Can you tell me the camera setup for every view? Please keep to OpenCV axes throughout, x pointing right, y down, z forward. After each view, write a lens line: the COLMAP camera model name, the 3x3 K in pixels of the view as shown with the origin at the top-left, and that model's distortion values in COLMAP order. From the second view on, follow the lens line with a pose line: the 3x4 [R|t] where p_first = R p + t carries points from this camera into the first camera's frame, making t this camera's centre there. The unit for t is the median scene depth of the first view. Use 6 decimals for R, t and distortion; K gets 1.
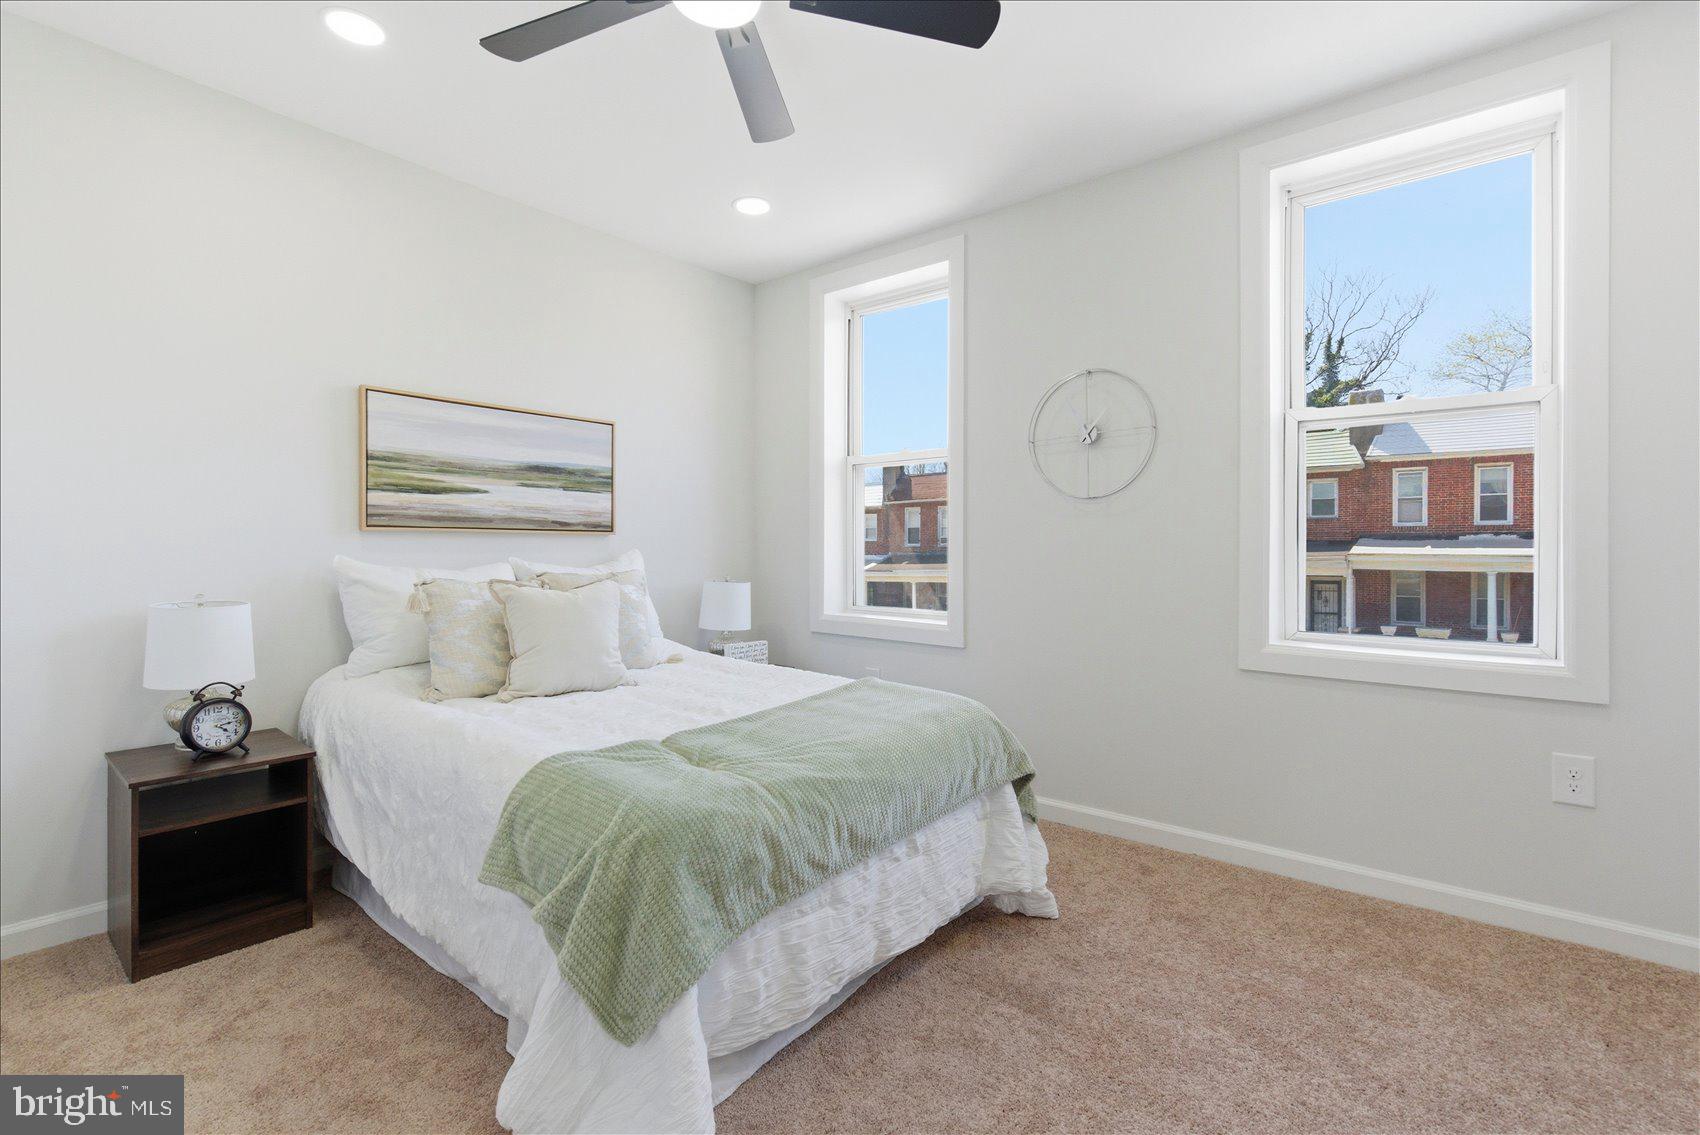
lens RADIAL K [[776.6, 0, 851.0], [0, 776.6, 557.1], [0, 0, 1]] dist [0.001792, 0.000004]
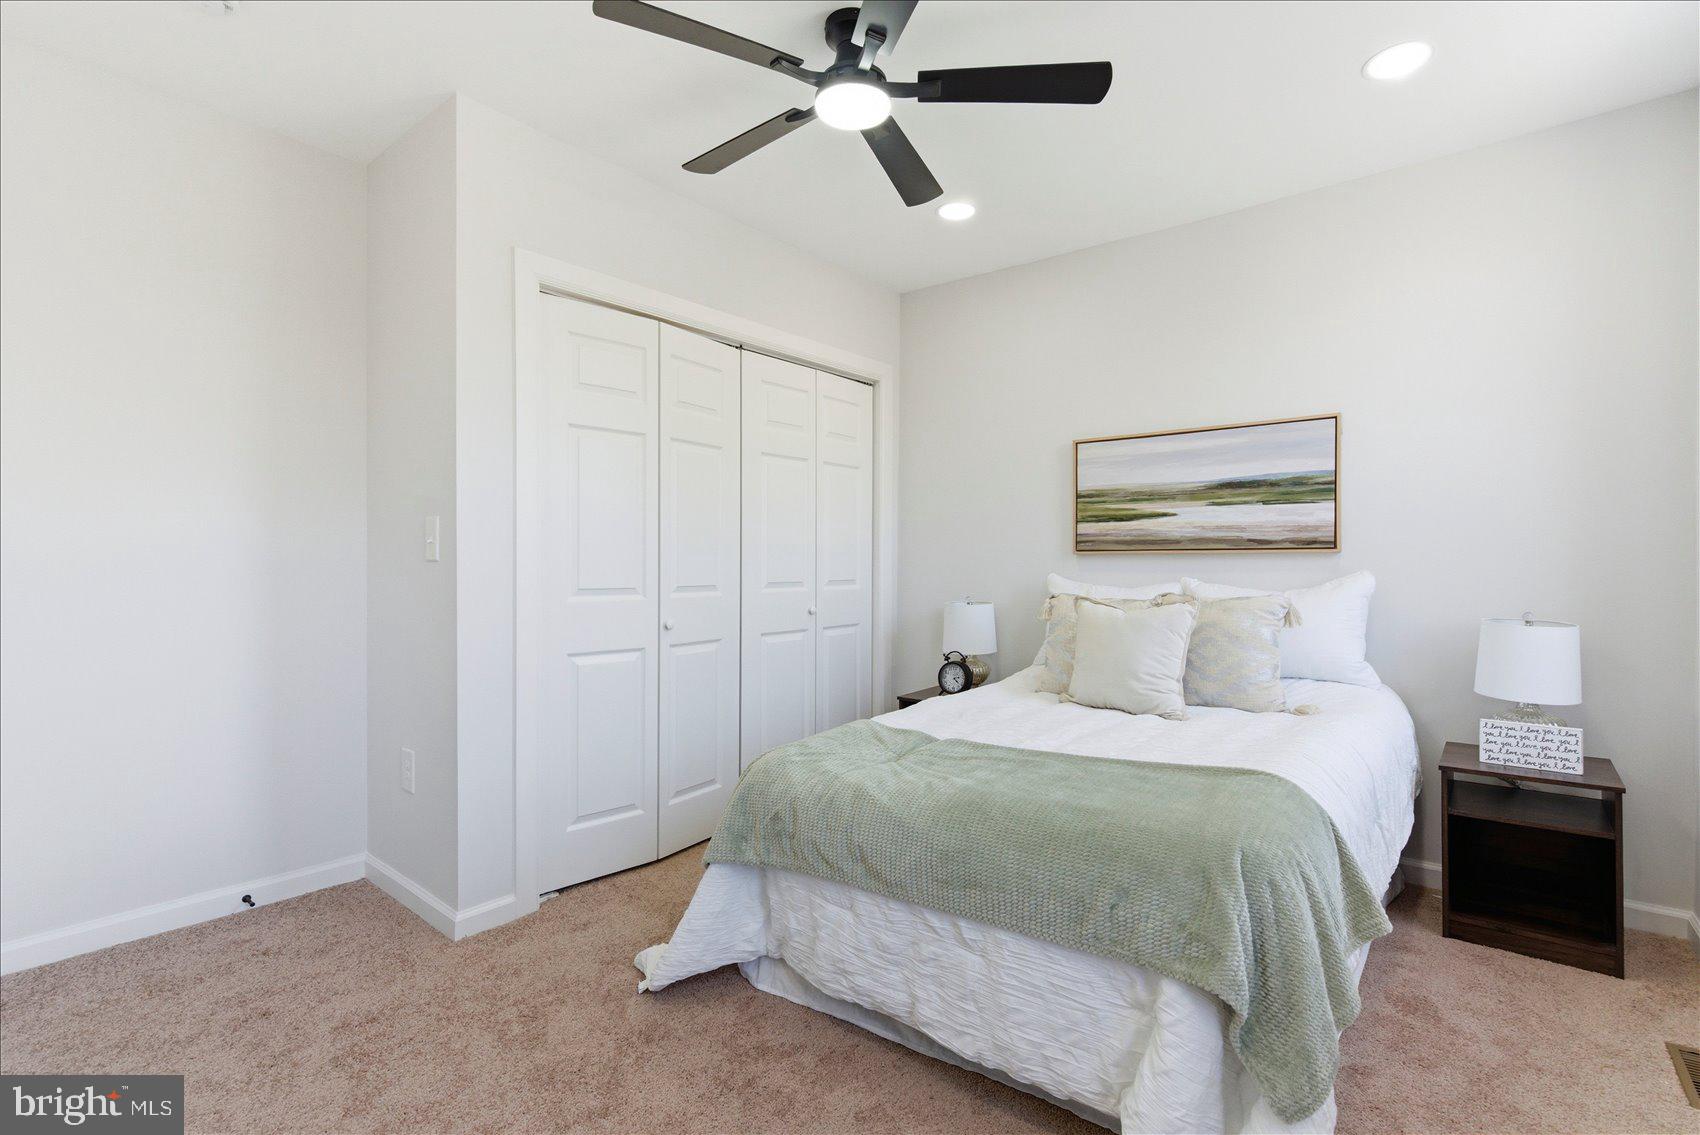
lens RADIAL K [[776.6, 0, 850.5], [0, 776.6, 564.6], [0, 0, 1]] dist [0.001792, 0.000004]
pose [[0.011097, 0.003332, -0.999933, 0.595201], [-0.006420, 0.999974, 0.003261, -0.017652], [0.999918, 0.006383, 0.011118, 0.567254]]
